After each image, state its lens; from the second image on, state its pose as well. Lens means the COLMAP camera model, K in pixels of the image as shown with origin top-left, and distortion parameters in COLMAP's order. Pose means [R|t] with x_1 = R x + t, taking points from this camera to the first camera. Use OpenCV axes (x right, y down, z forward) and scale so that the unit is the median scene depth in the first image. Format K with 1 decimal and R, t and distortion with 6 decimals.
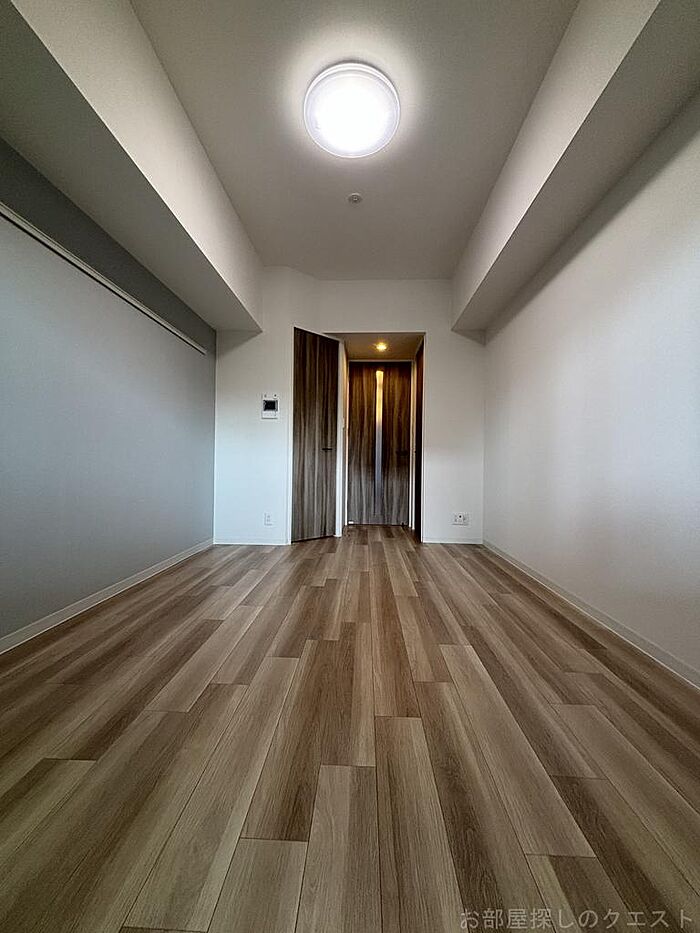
lens RADIAL K [[378.3, 0, 352.0], [0, 378.3, 467.4], [0, 0, 1]] dist [0.001299, 0.000431]
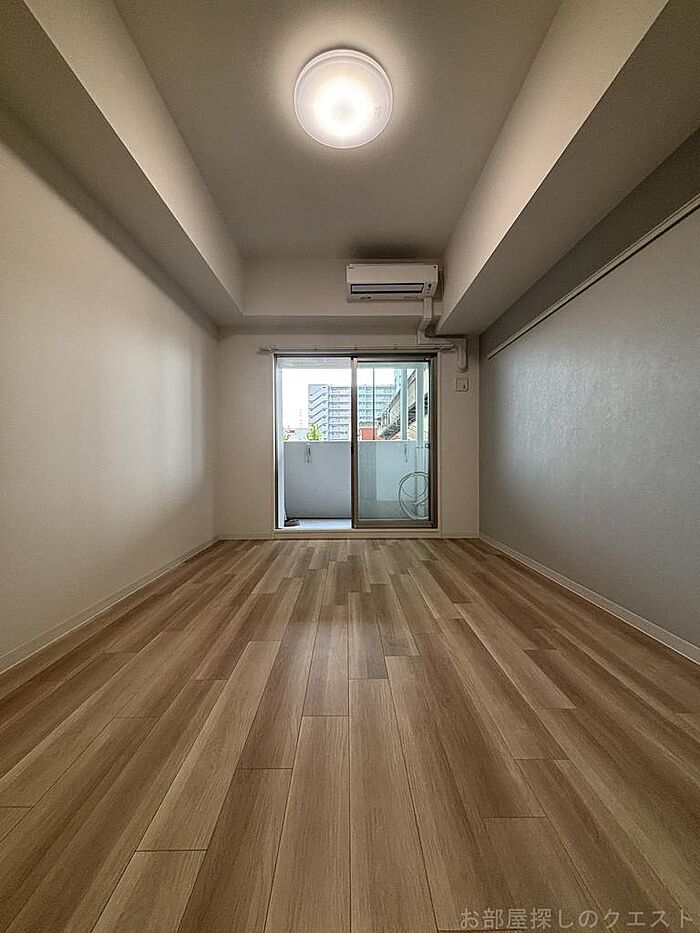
lens RADIAL K [[378.3, 0, 349.1], [0, 378.3, 468.1], [0, 0, 1]] dist [0.001299, 0.000431]
pose [[-0.999182, -0.006125, -0.039966, 0.015511], [-0.006991, 0.999743, 0.021576, -0.016950], [0.039824, 0.021838, -0.998968, 2.243458]]
